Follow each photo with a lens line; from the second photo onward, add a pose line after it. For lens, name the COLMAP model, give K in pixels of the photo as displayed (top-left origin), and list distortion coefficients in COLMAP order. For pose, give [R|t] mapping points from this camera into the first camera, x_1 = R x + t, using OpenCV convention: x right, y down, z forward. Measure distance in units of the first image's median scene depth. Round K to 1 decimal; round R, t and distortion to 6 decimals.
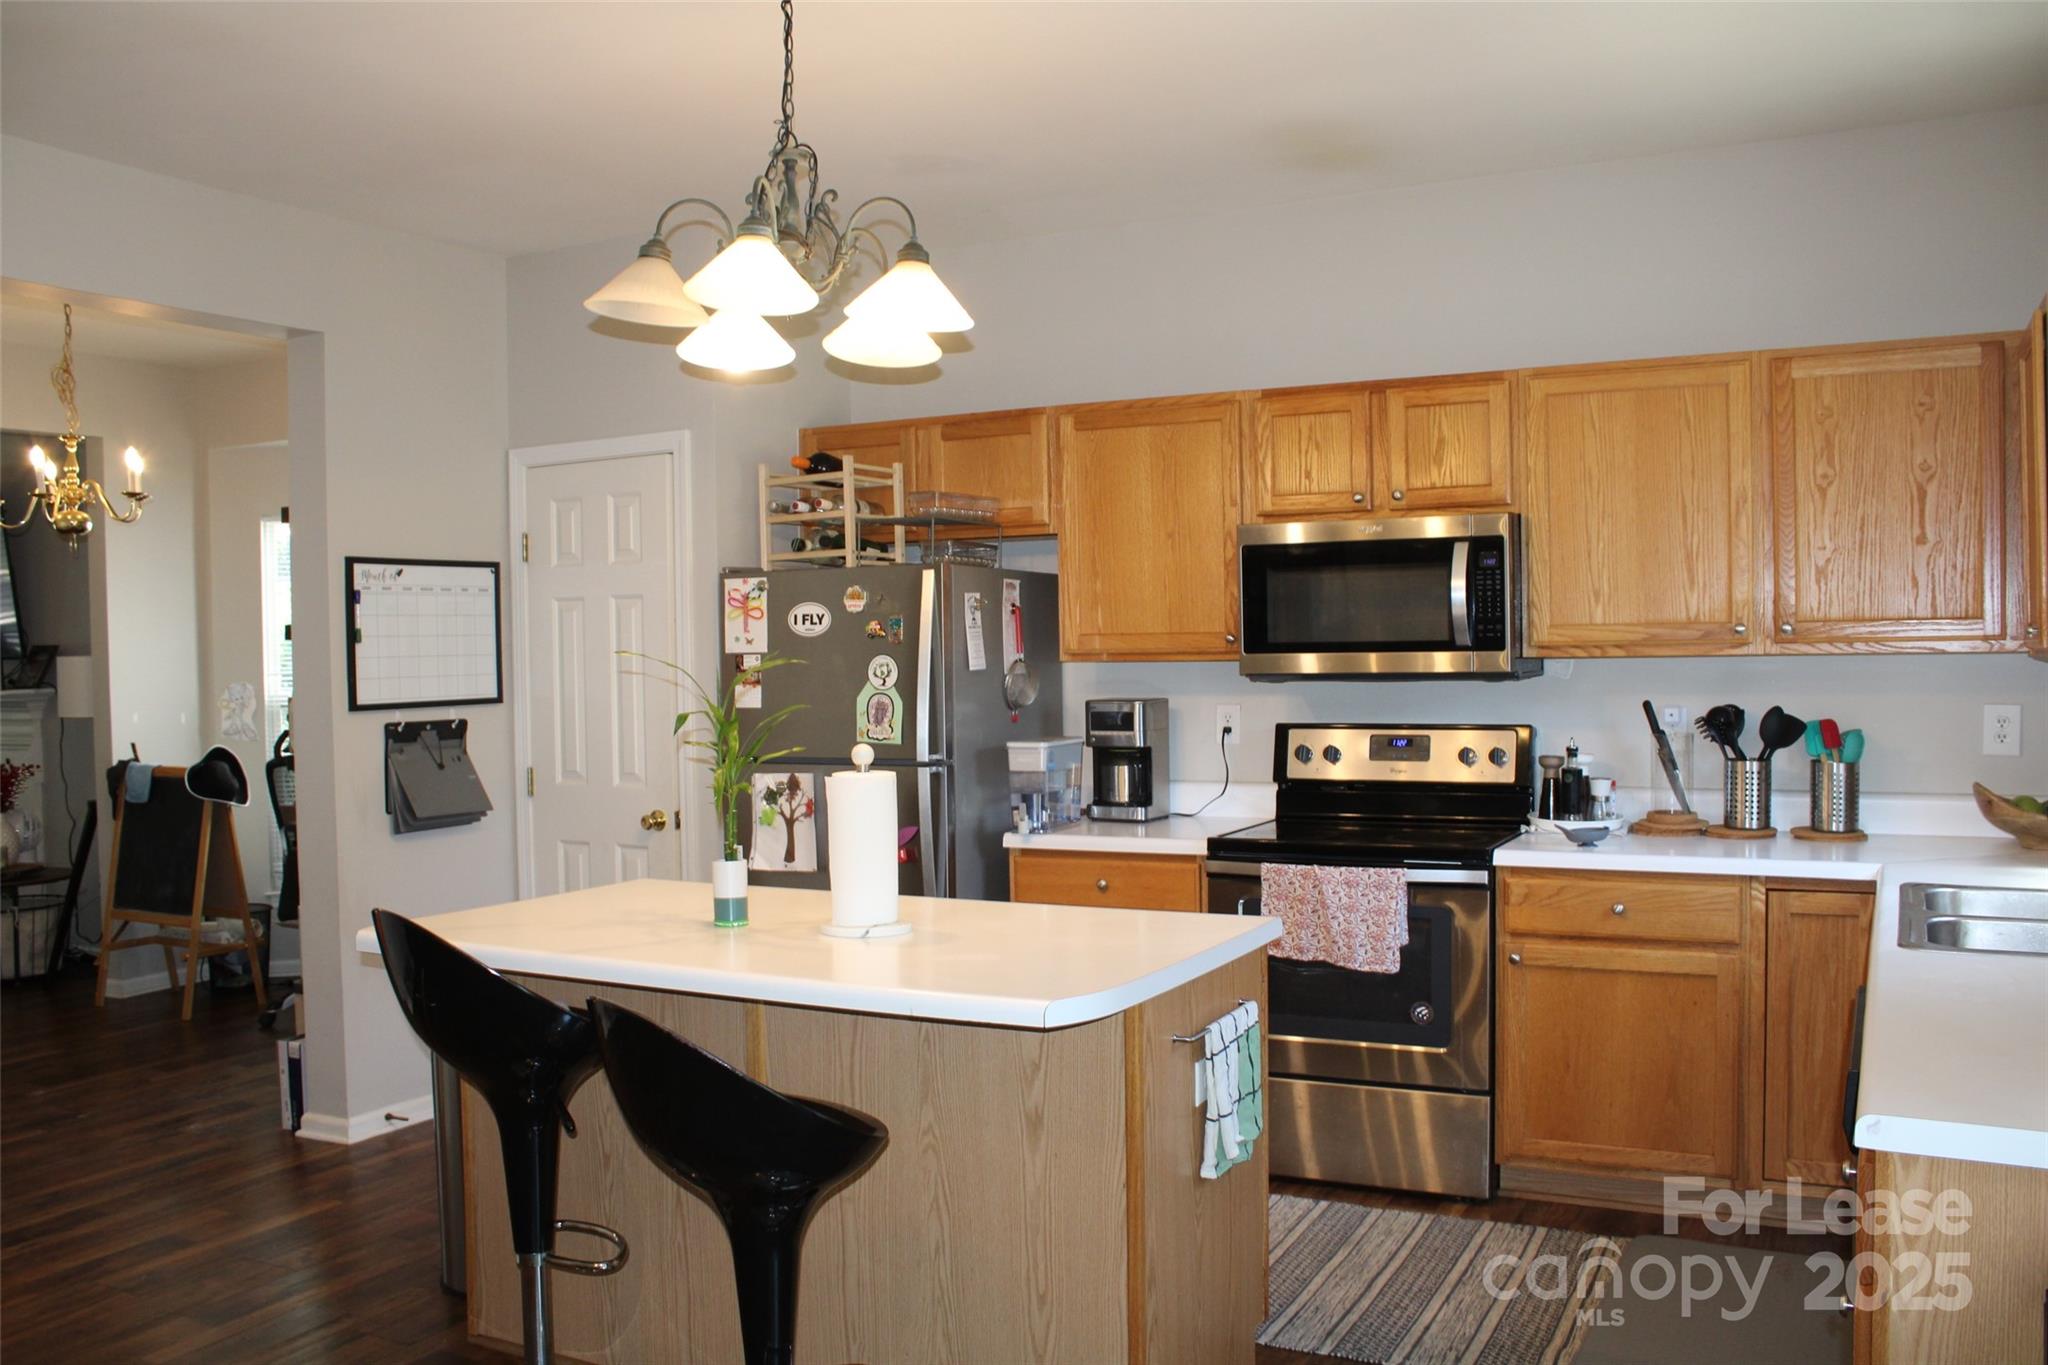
lens RADIAL K [[1709.5, 0, 1025.2], [0, 1709.5, 694.0], [0, 0, 1]] dist [-0.167272, 0.155078]
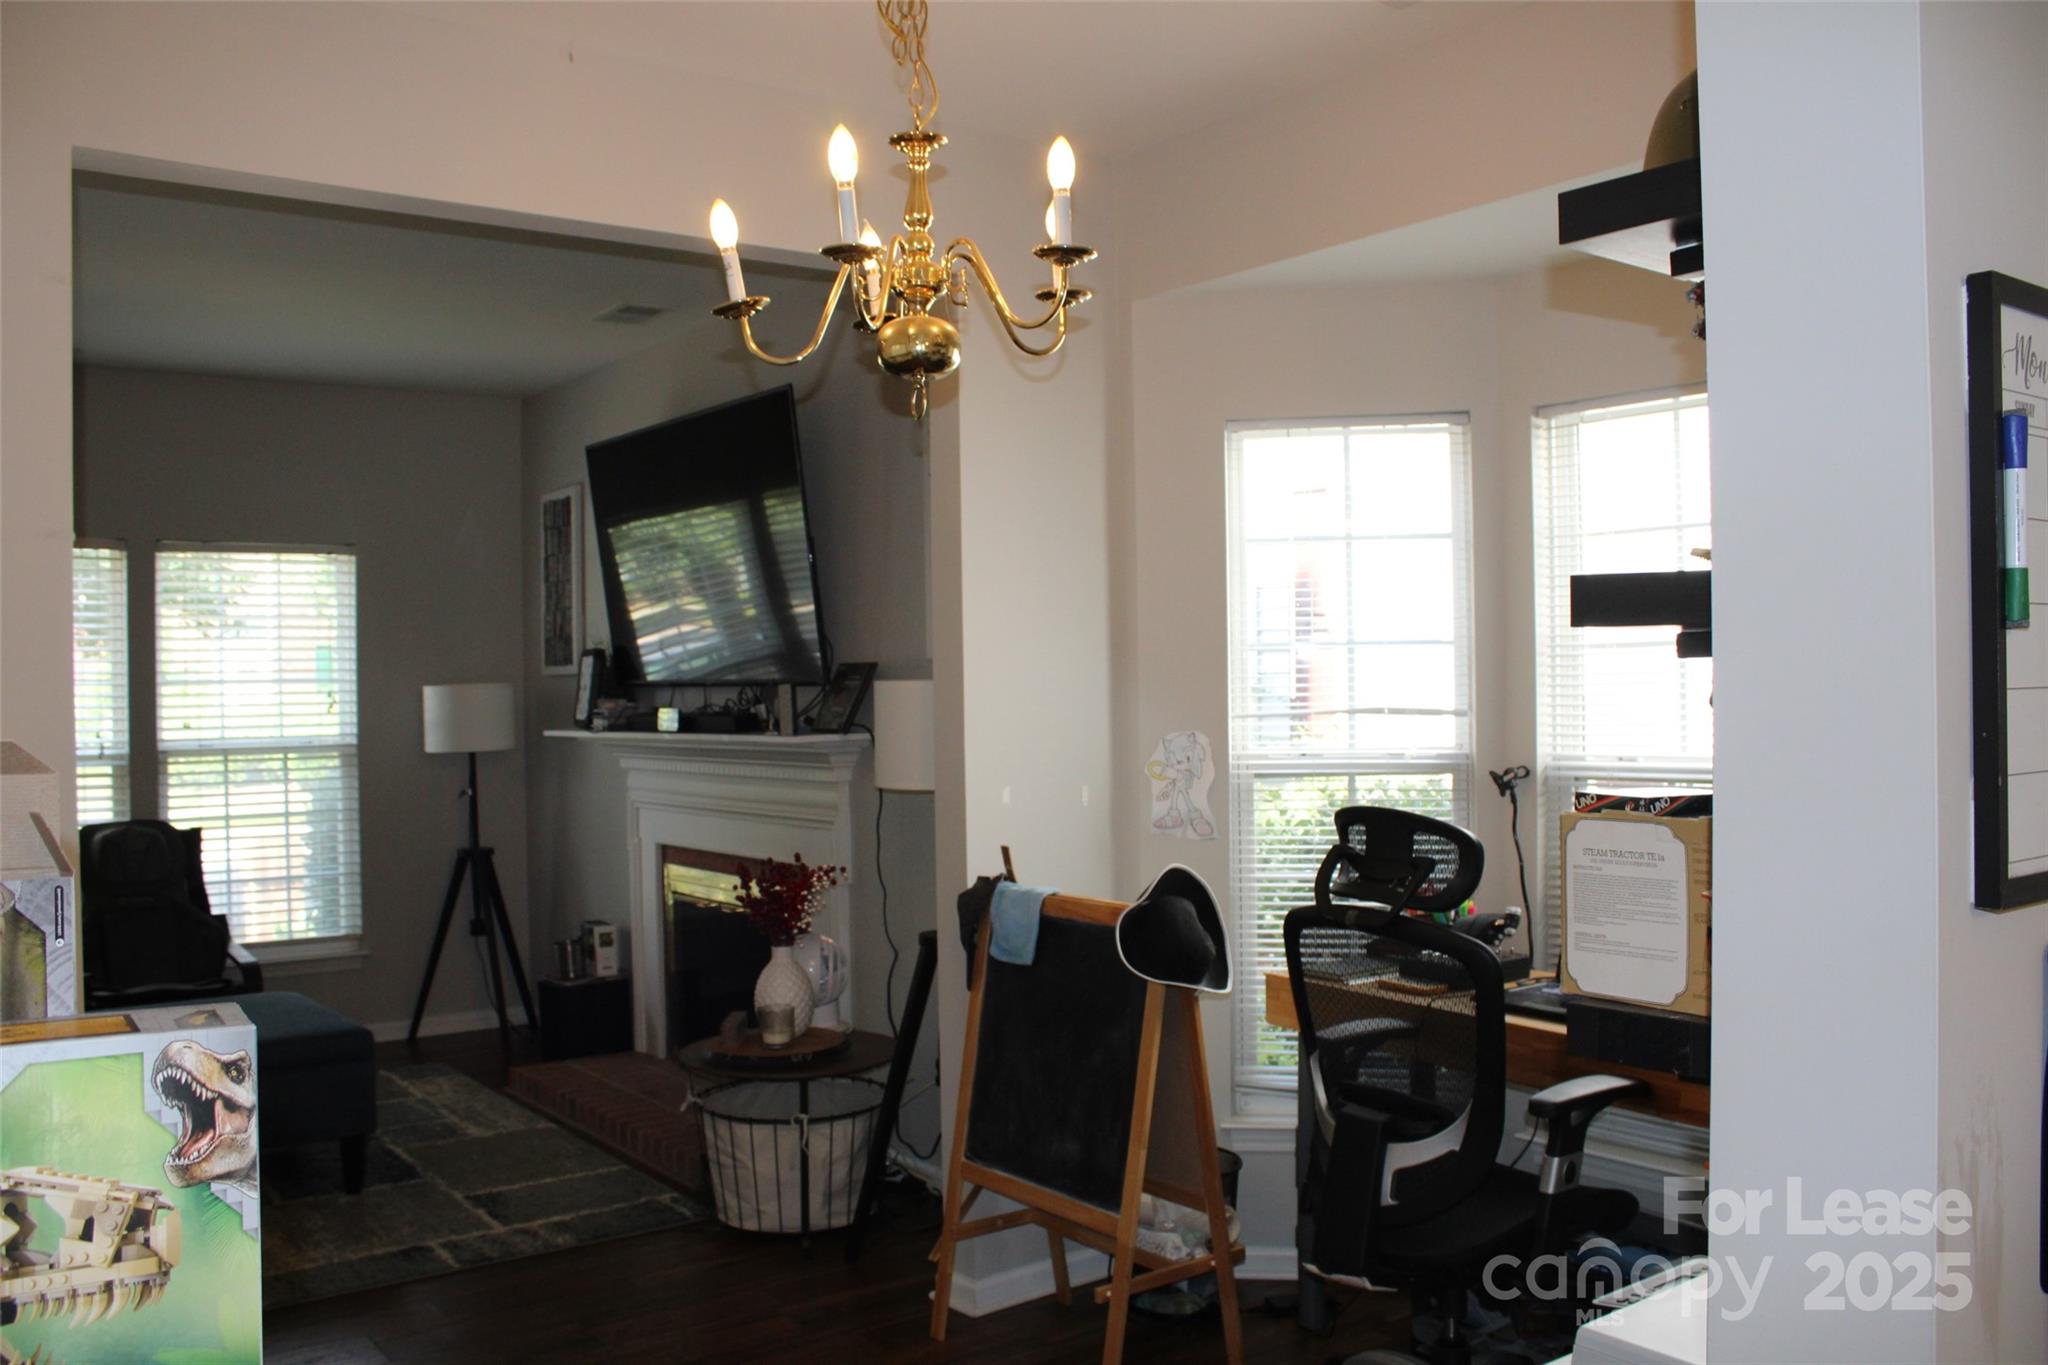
lens RADIAL K [[1709.5, 0, 1025.2], [0, 1709.5, 694.0], [0, 0, 1]] dist [-0.167272, 0.155078]
pose [[0.903509, 0.006850, -0.428515, -0.296242], [-0.014236, 0.999800, -0.014035, -0.010840], [0.428333, 0.018781, 0.903426, 0.499858]]
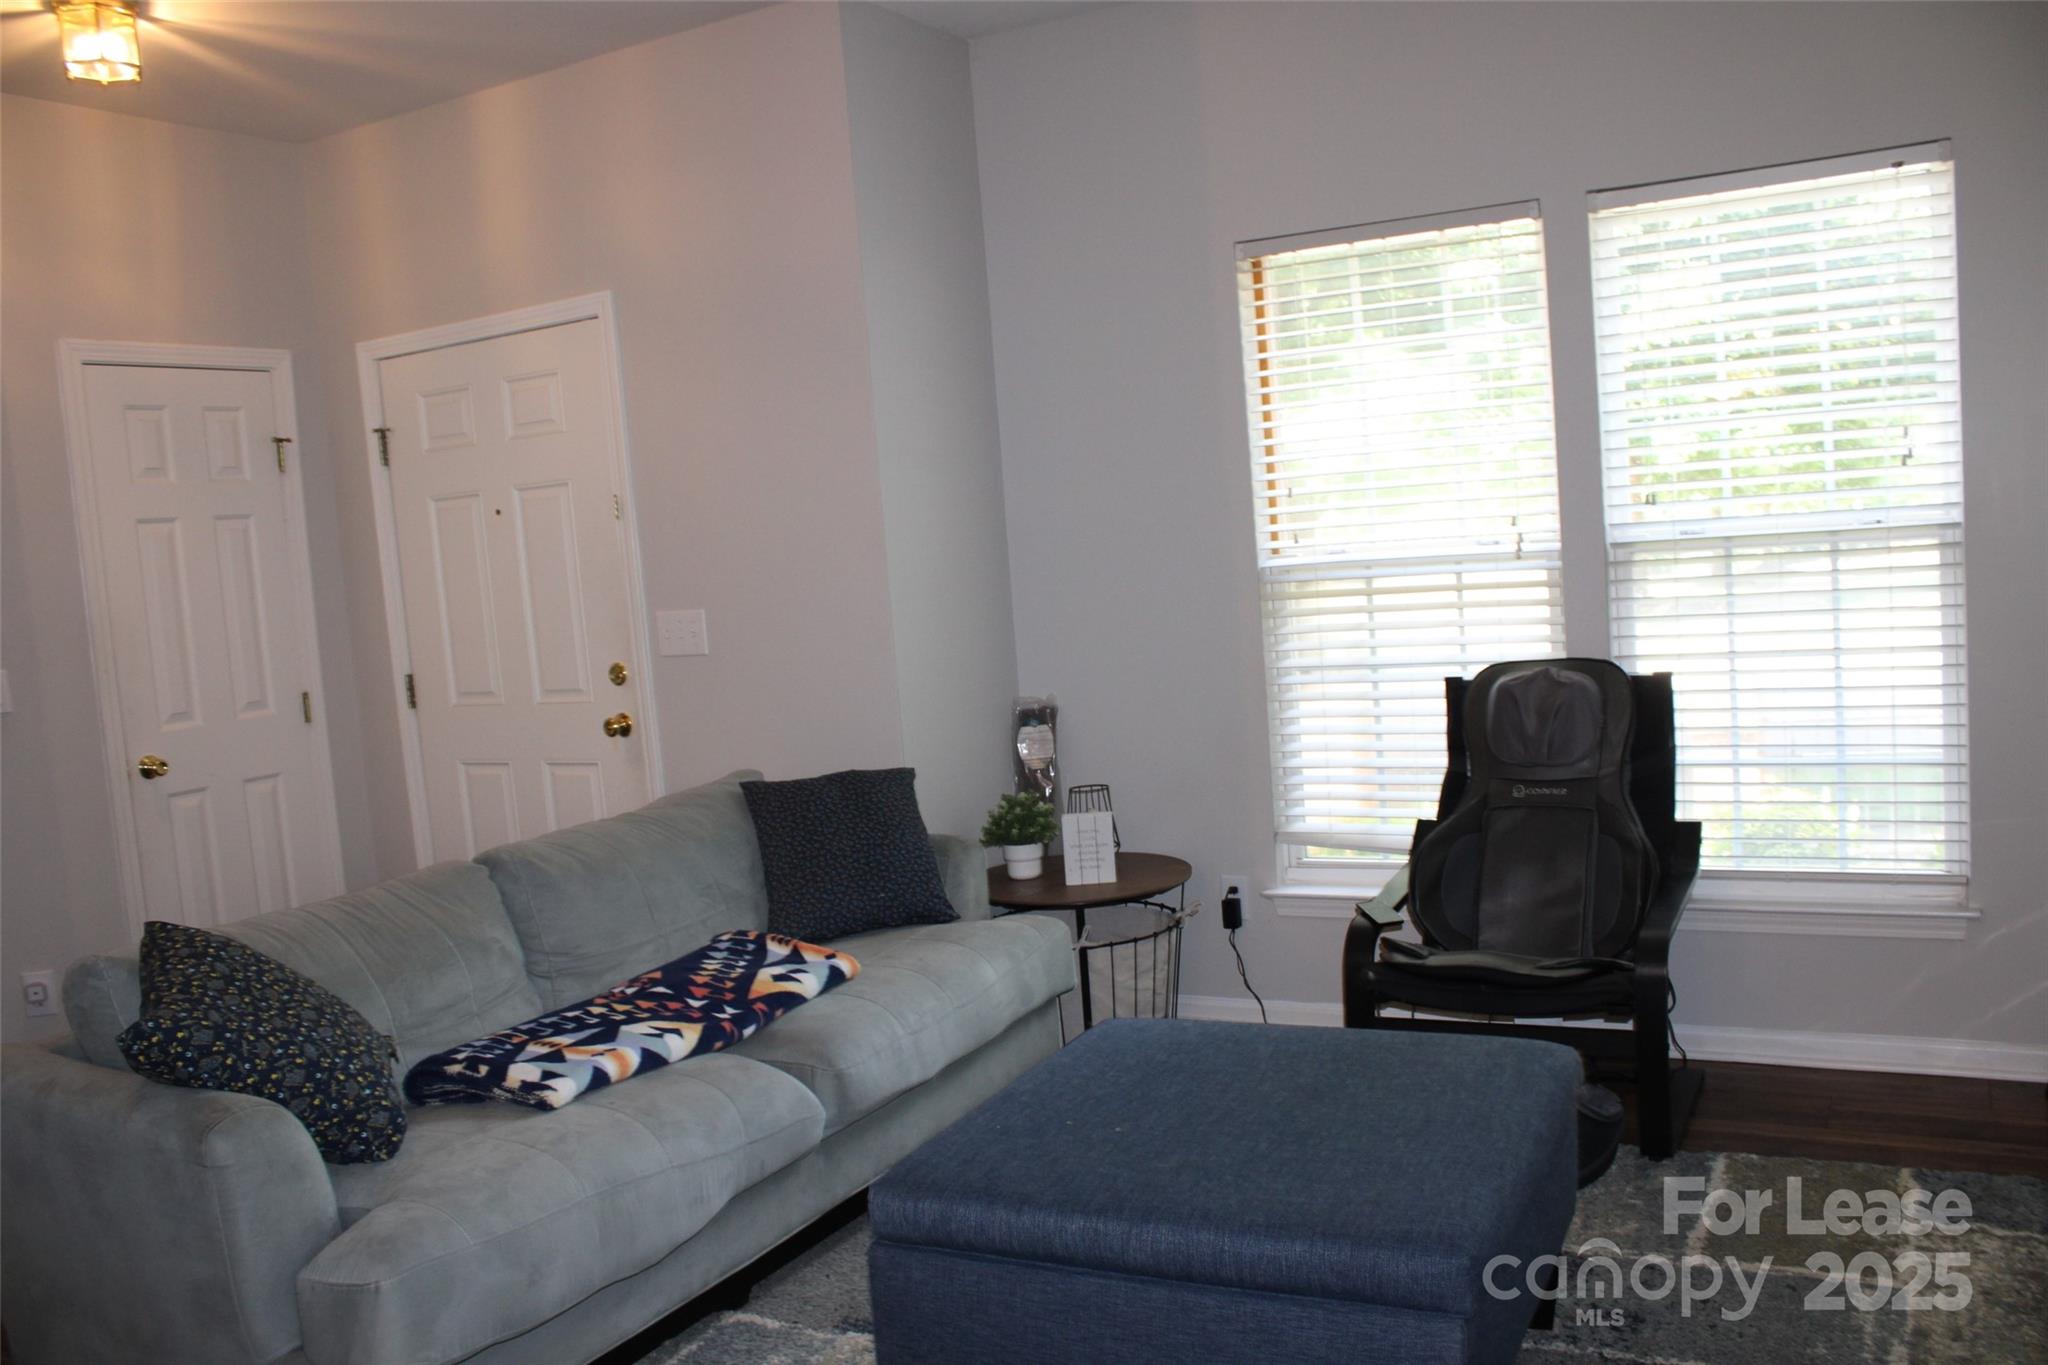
lens RADIAL K [[1709.5, 0, 1025.2], [0, 1709.5, 694.0], [0, 0, 1]] dist [-0.167272, 0.155078]
pose [[0.001625, 0.114433, -0.993430, -0.562854], [0.045253, 0.992405, 0.114389, -0.008293], [0.998974, -0.045141, -0.003566, 0.934739]]
